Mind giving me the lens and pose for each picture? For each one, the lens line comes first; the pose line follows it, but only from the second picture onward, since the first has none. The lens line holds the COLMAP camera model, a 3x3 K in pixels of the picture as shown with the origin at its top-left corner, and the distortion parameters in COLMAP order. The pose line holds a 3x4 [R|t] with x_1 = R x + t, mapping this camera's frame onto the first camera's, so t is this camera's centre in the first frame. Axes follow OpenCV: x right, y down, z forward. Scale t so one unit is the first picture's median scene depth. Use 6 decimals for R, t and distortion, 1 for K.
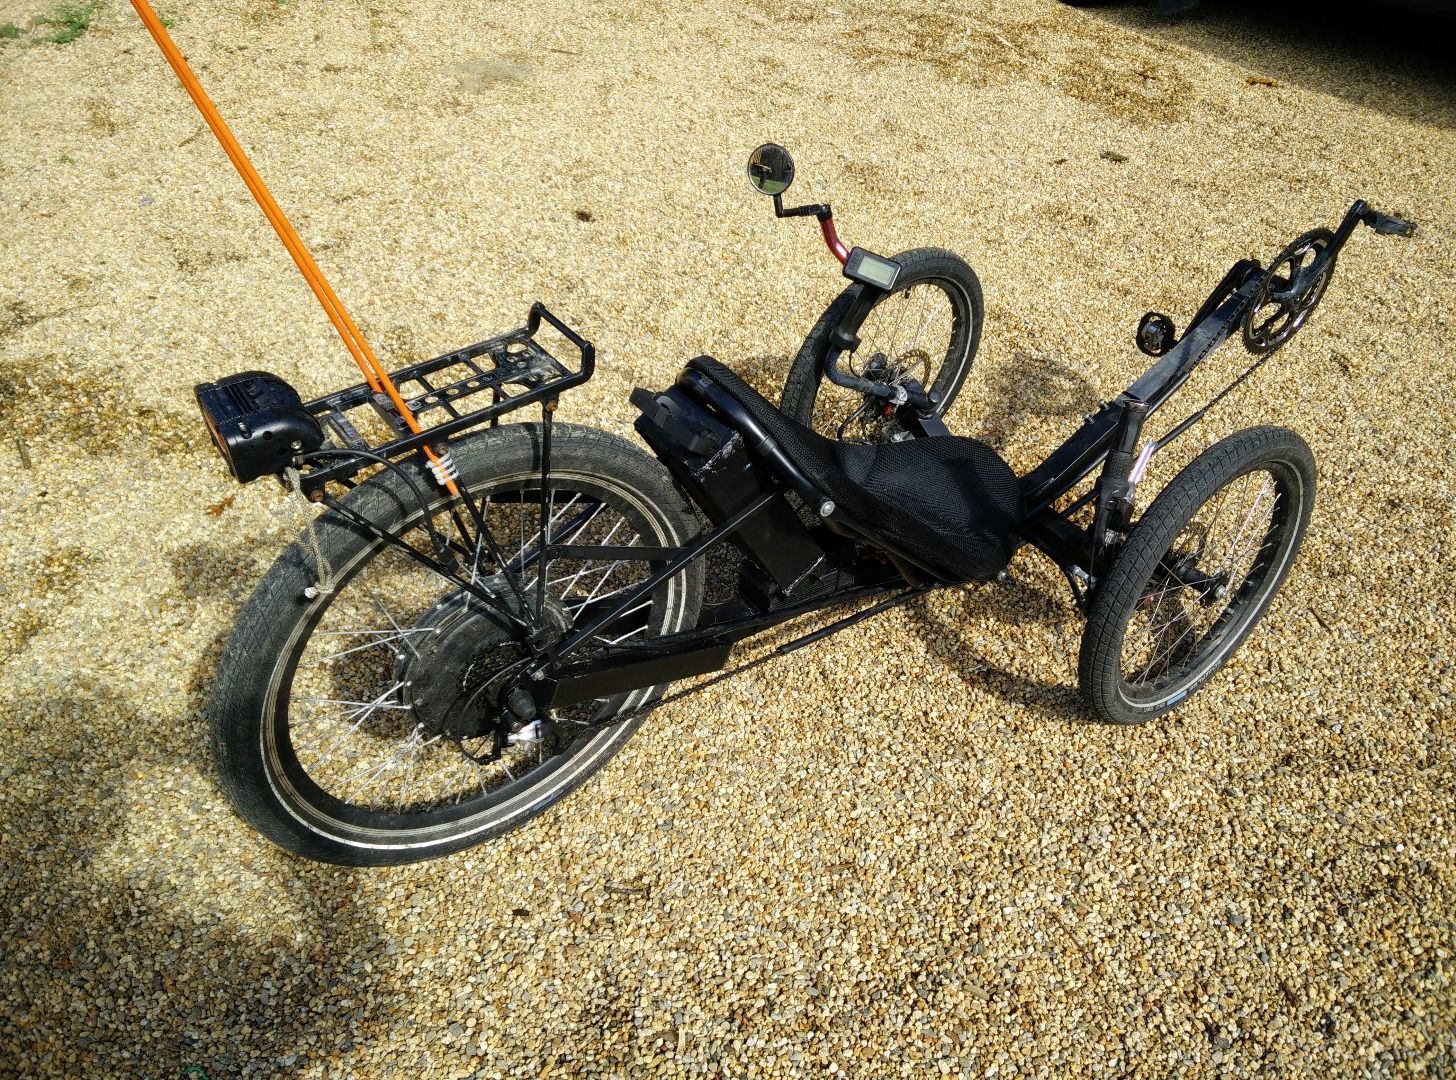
lens RADIAL K [[1164.4, 0, 702.5], [0, 1164.4, 529.1], [0, 0, 1]] dist [0.100760, -0.125984]
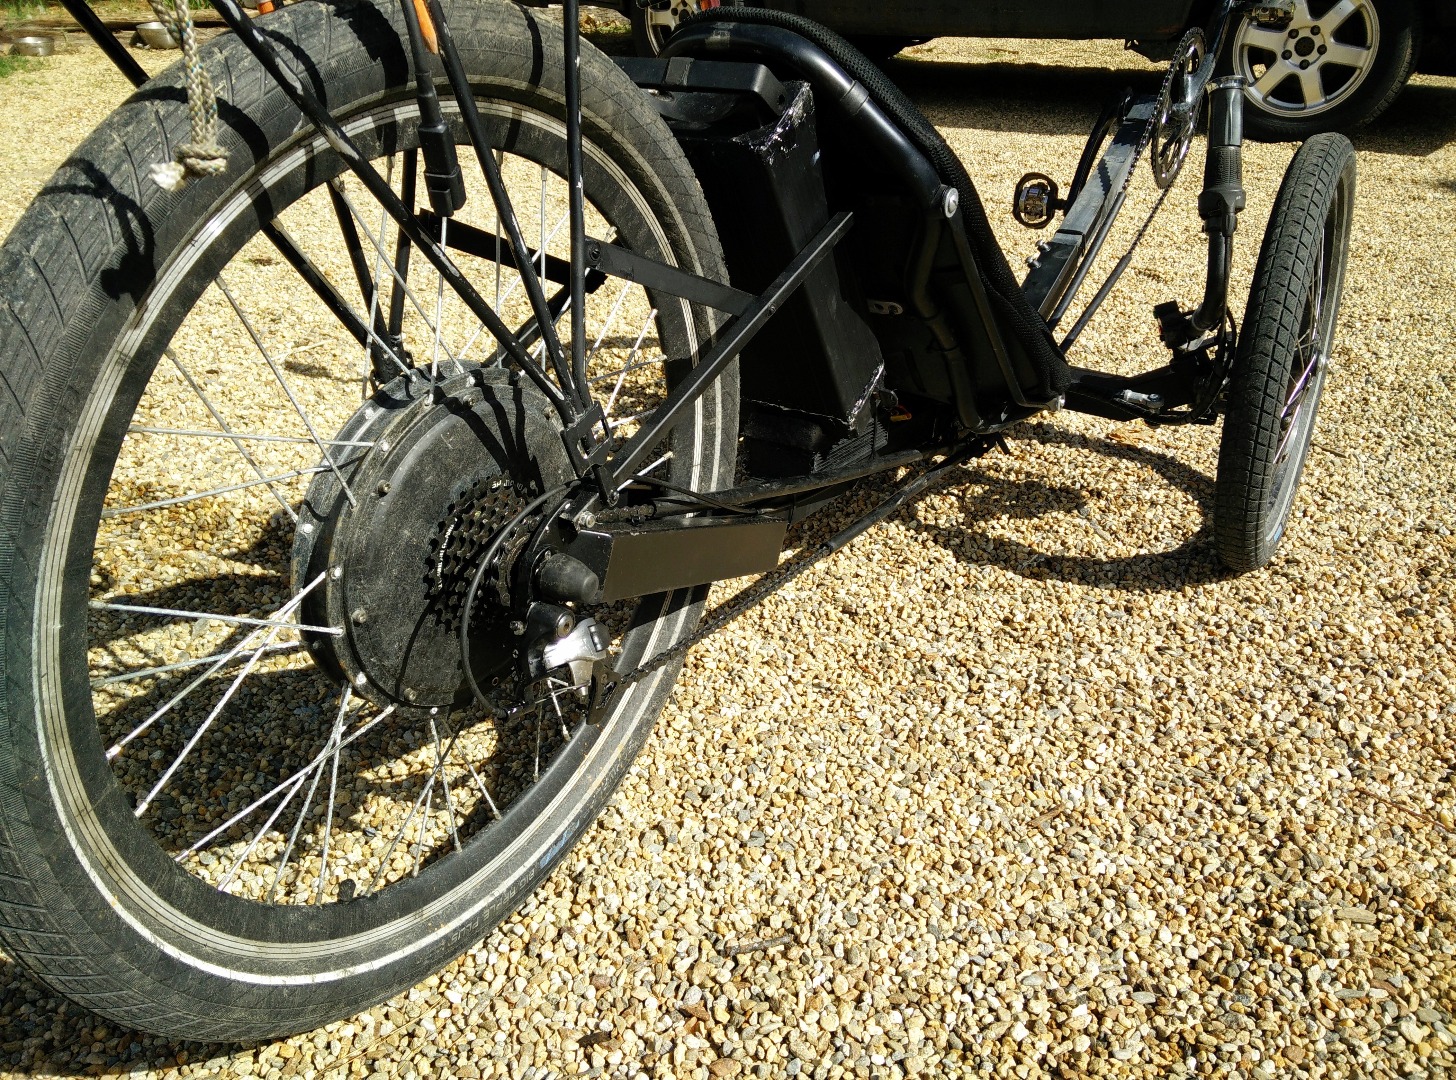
lens RADIAL K [[1164.4, 0, 702.5], [0, 1164.4, 529.1], [0, 0, 1]] dist [0.100760, -0.125984]
pose [[0.929488, -0.180635, 0.321595, -0.206080], [0.239579, 0.958582, -0.154020, 0.176305], [-0.280454, 0.220207, 0.934267, 0.394076]]
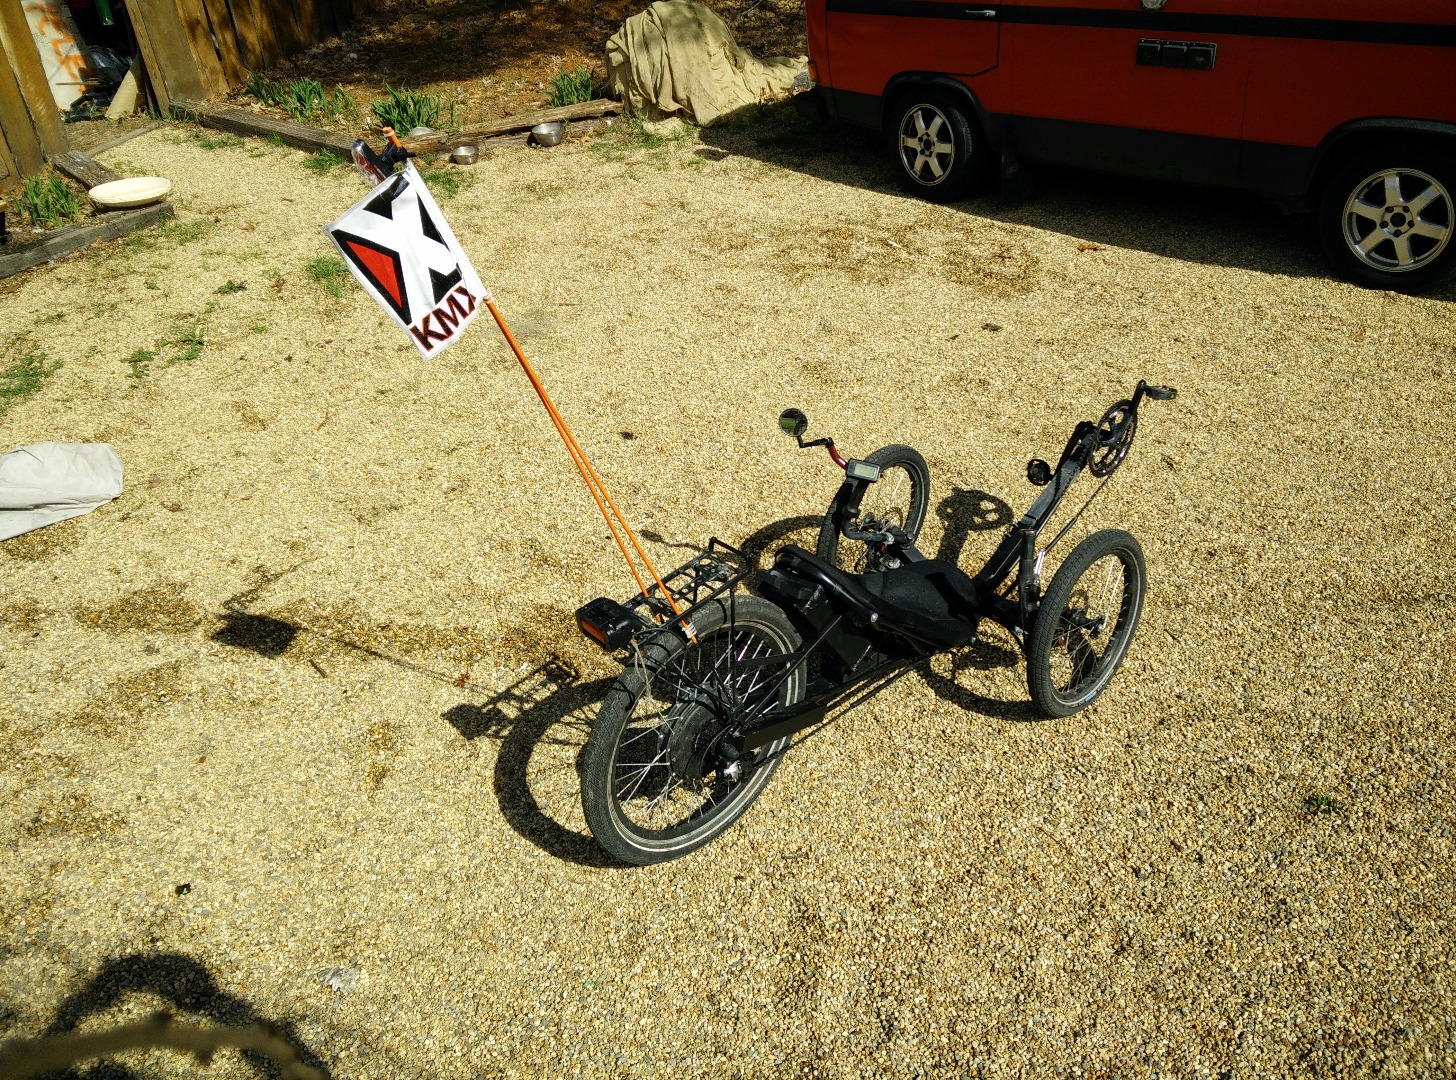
lens RADIAL K [[1162.6, 0, 692.8], [0, 1162.6, 538.7], [0, 0, 1]] dist [0.082351, -0.082889]
pose [[0.986105, -0.161113, 0.040488, -0.182731], [0.164213, 0.982224, -0.090942, -0.015664], [-0.025116, 0.096327, 0.995033, -0.658728]]
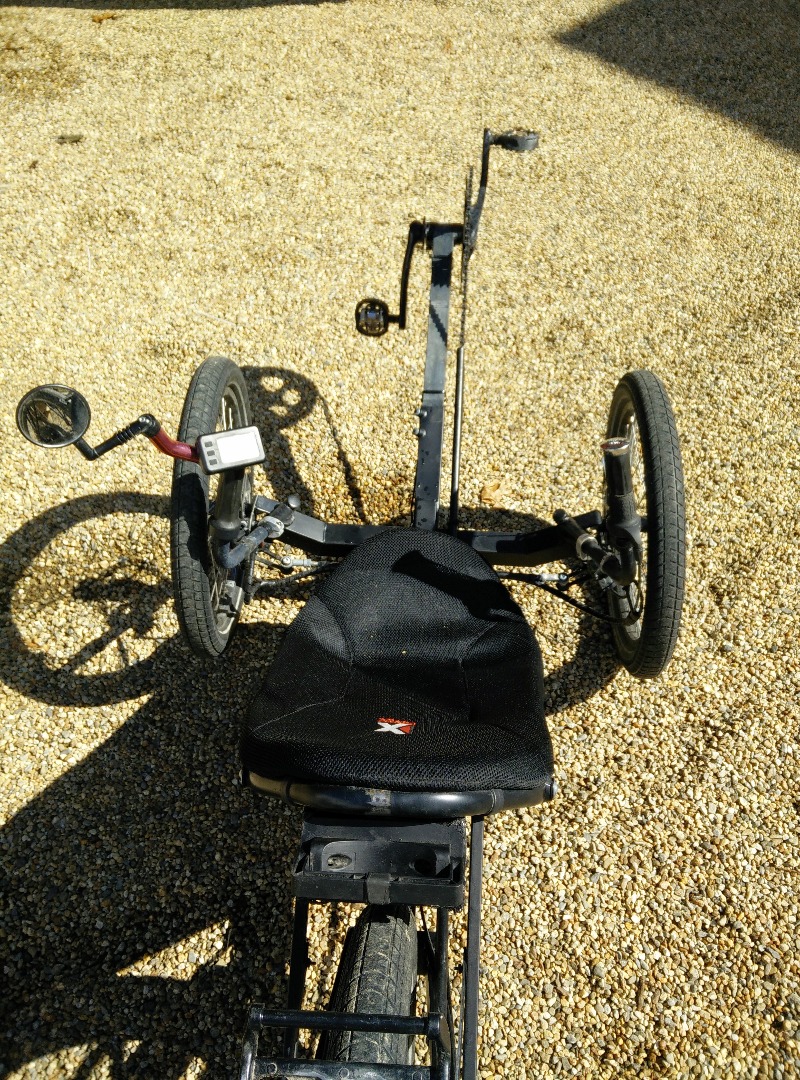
lens RADIAL K [[862.4, 0, 399.7], [0, 862.4, 526.1], [0, 0, 1]] dist [0.082351, -0.082889]
pose [[0.621130, -0.613357, 0.487843, -0.111890], [0.510784, 0.788938, 0.341580, -0.338556], [-0.594389, 0.037017, 0.803326, 0.471248]]
